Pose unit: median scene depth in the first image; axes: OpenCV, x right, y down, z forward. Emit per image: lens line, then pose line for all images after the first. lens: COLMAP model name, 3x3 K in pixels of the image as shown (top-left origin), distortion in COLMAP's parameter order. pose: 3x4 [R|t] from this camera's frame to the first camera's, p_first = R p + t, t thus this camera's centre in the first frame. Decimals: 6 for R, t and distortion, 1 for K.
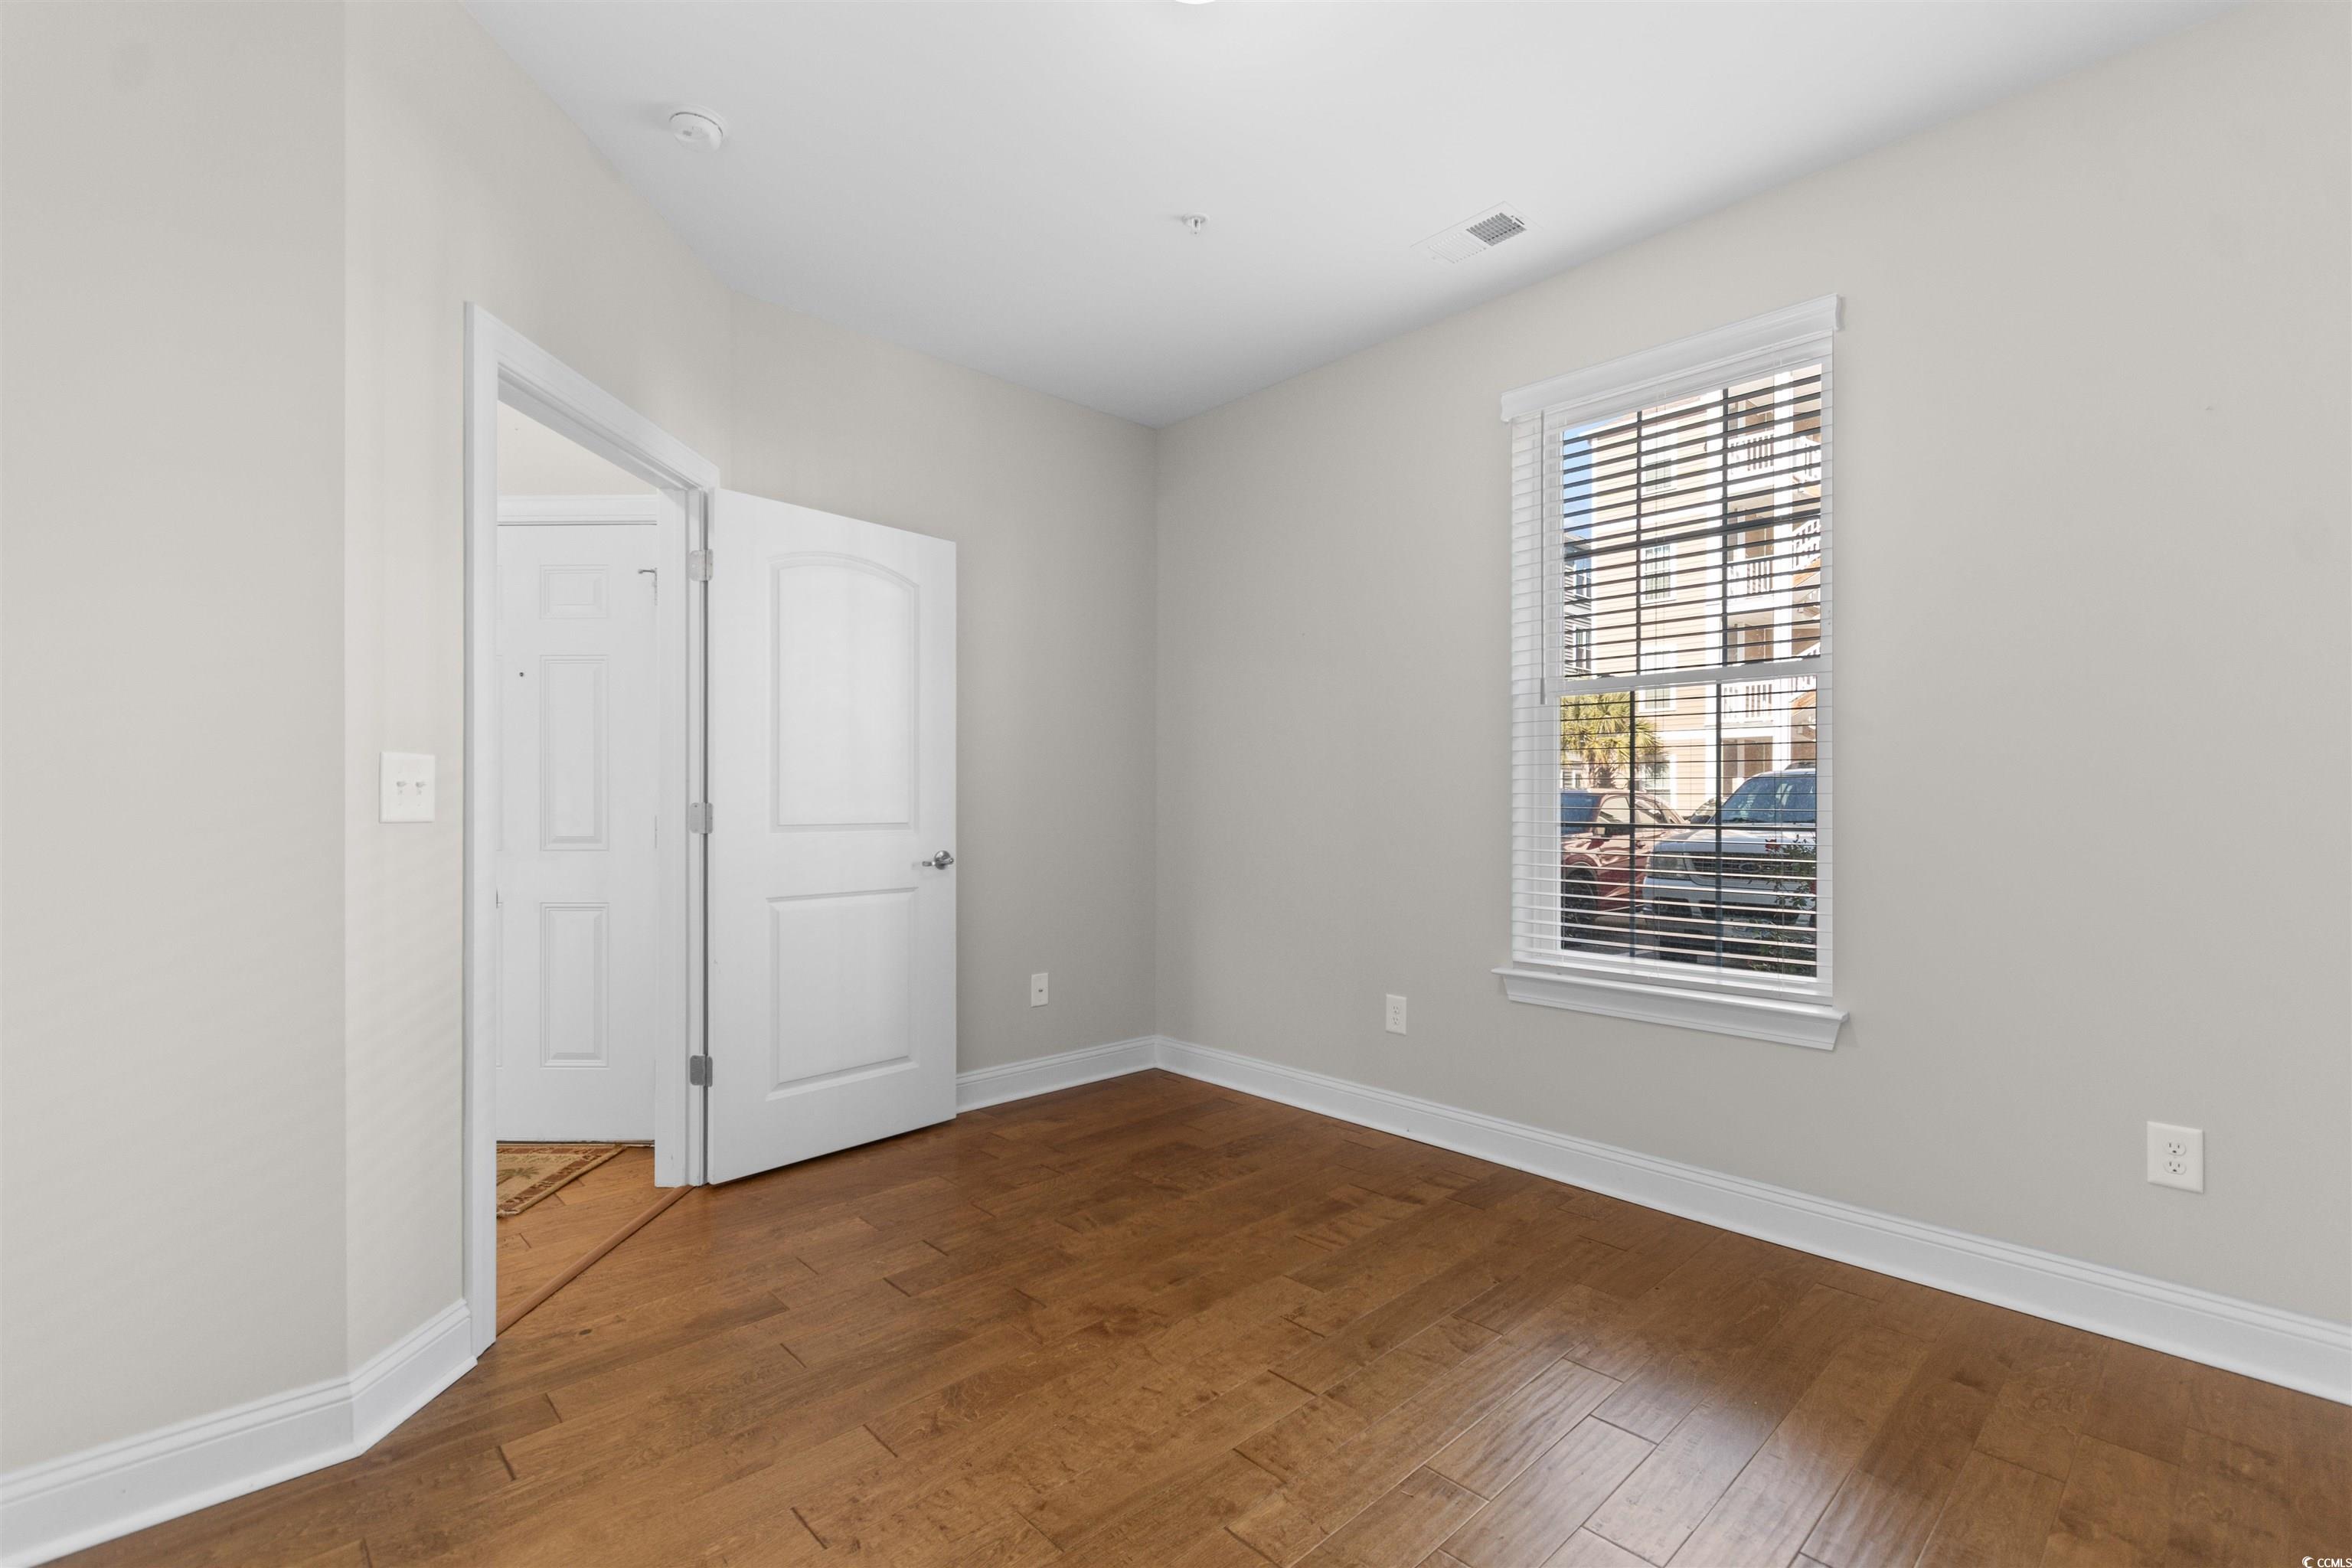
lens RADIAL K [[1042.8, 0, 1180.6], [0, 1042.8, 791.2], [0, 0, 1]] dist [0.003589, -0.000091]
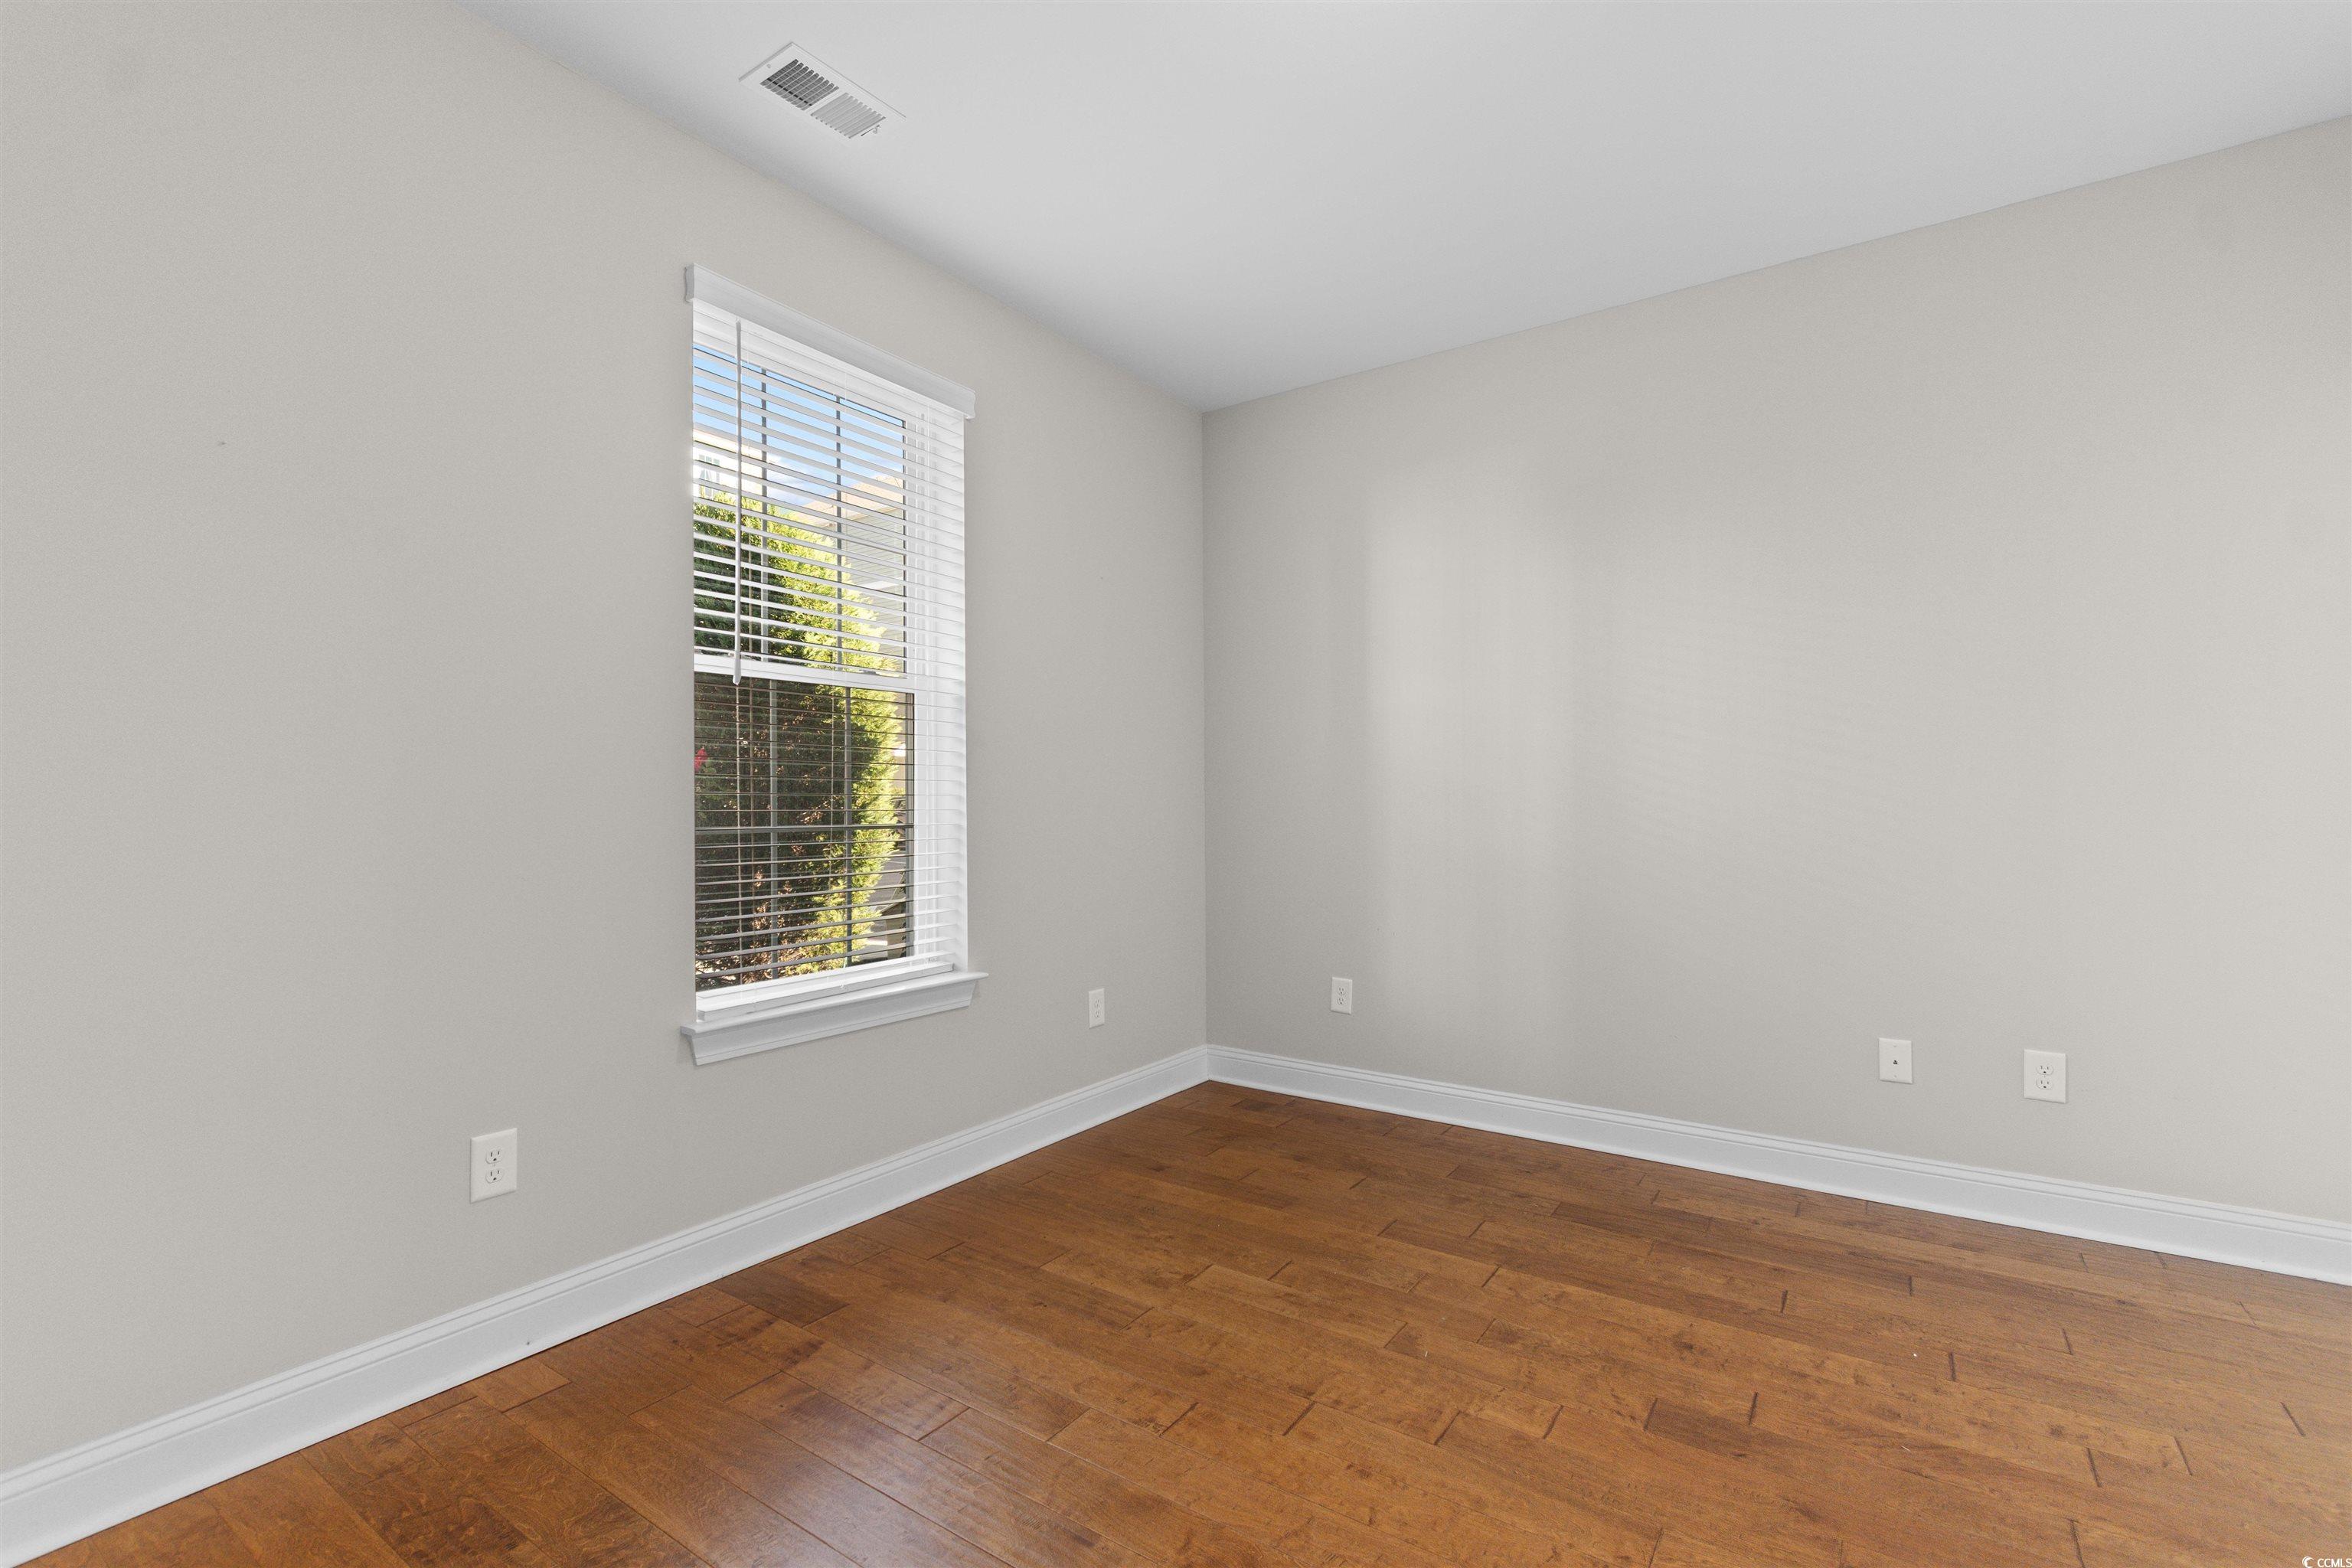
lens RADIAL K [[1042.8, 0, 1180.6], [0, 1042.8, 791.2], [0, 0, 1]] dist [0.003589, -0.000091]
pose [[-0.207540, 0.005456, 0.978211, -0.695746], [-0.006943, 0.999951, -0.007050, 0.006606], [-0.978202, -0.008254, -0.207491, 1.140433]]
